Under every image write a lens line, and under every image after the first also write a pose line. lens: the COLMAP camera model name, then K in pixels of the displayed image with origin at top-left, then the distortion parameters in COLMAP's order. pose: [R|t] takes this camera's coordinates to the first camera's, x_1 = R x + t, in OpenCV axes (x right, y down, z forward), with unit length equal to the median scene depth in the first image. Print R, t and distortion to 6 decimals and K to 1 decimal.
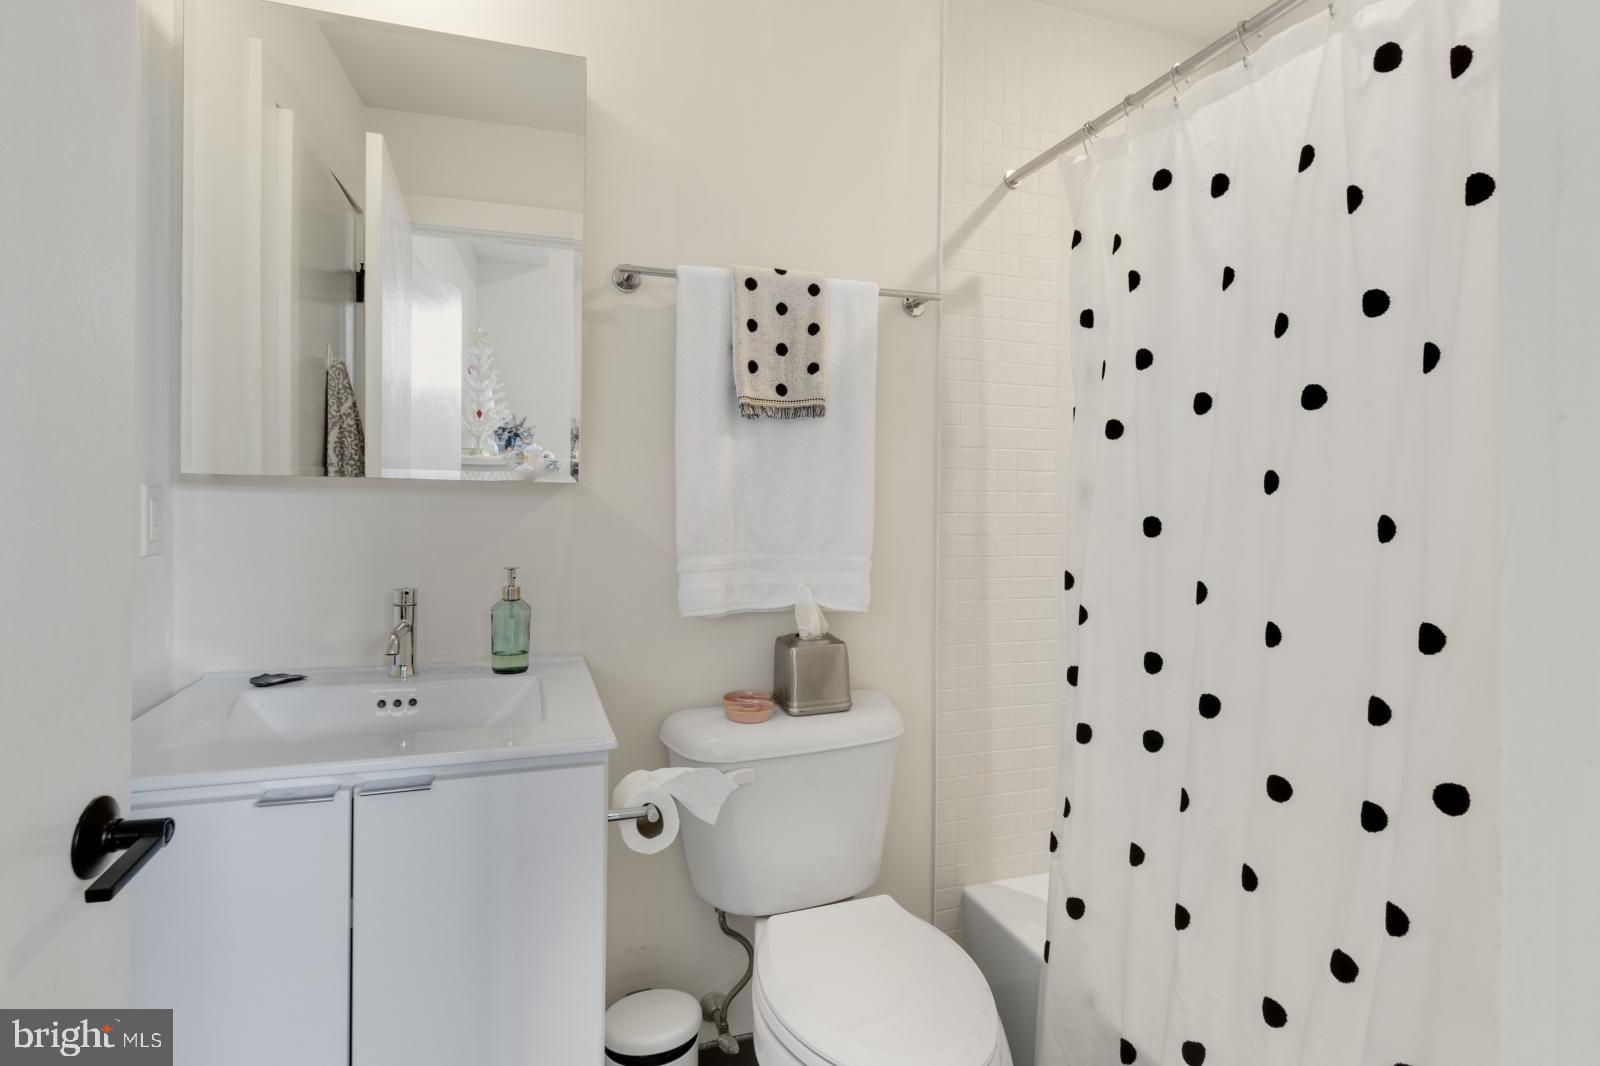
lens RADIAL K [[793.1, 0, 799.5], [0, 793.1, 507.2], [0, 0, 1]] dist [-0.001974, -0.000400]
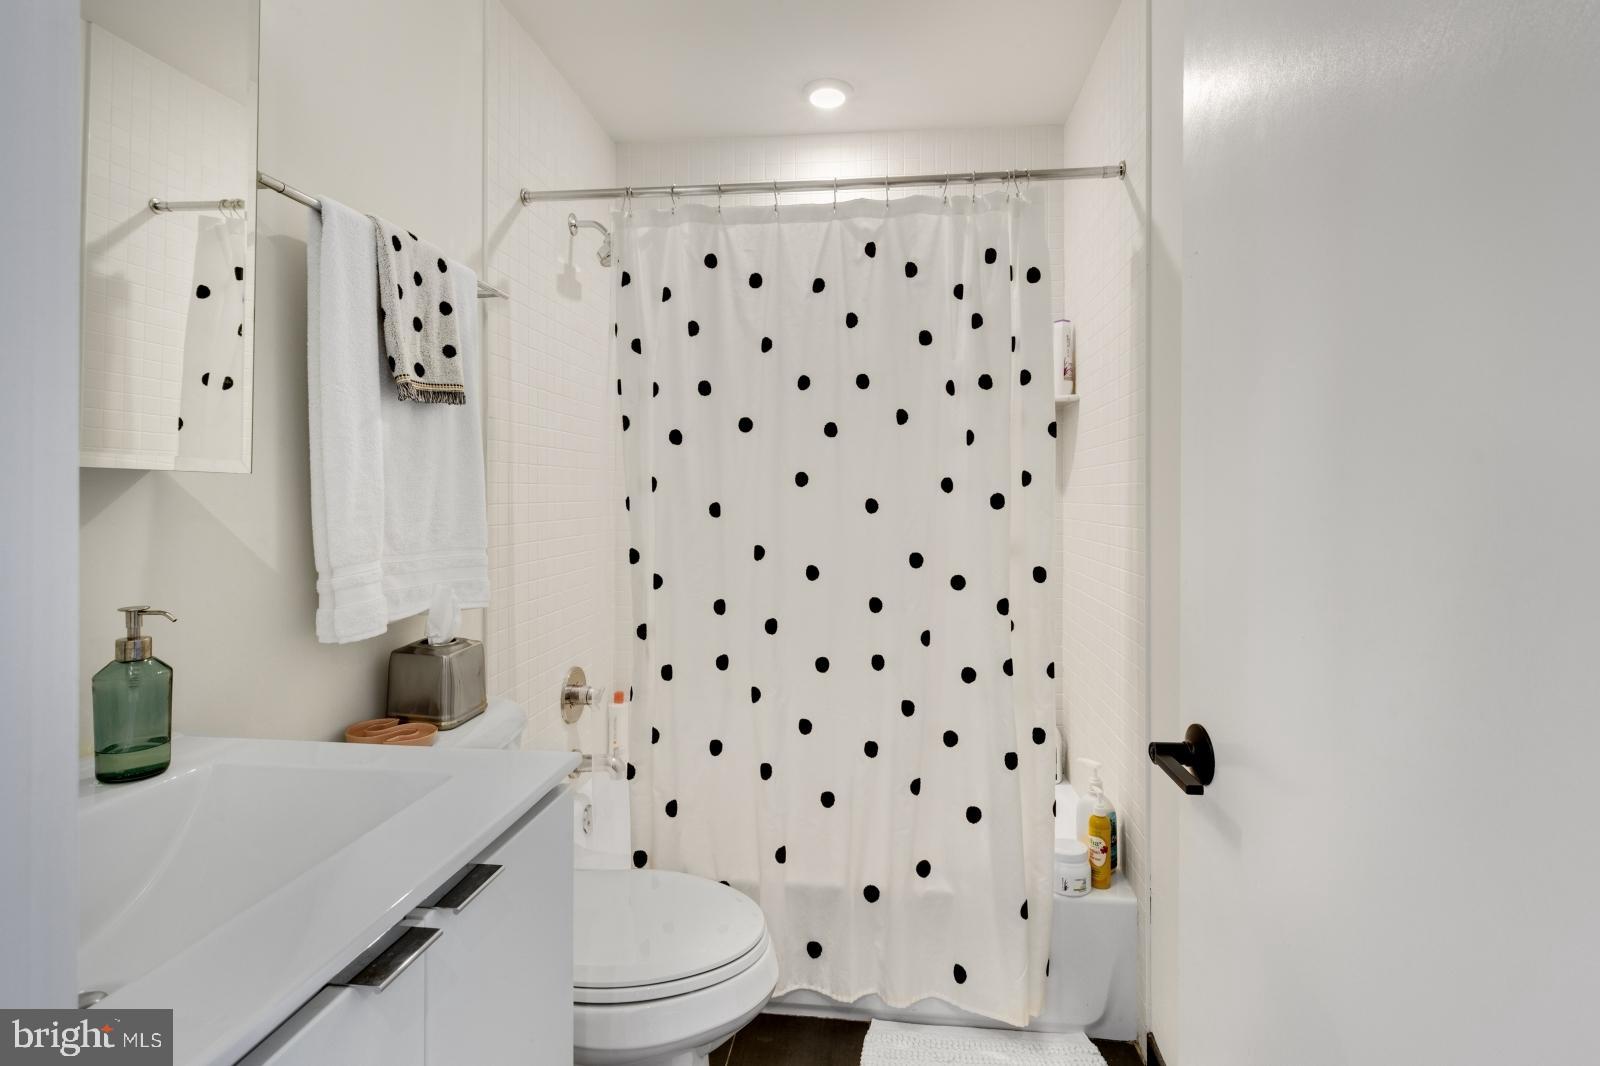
lens RADIAL K [[752.3, 0, 795.5], [0, 752.3, 496.8], [0, 0, 1]] dist [0.002387, 0.000314]
pose [[0.447015, -0.014890, 0.894402, -0.605439], [0.012004, 0.999871, 0.010647, -0.009743], [-0.894446, 0.005977, 0.447136, 0.252778]]
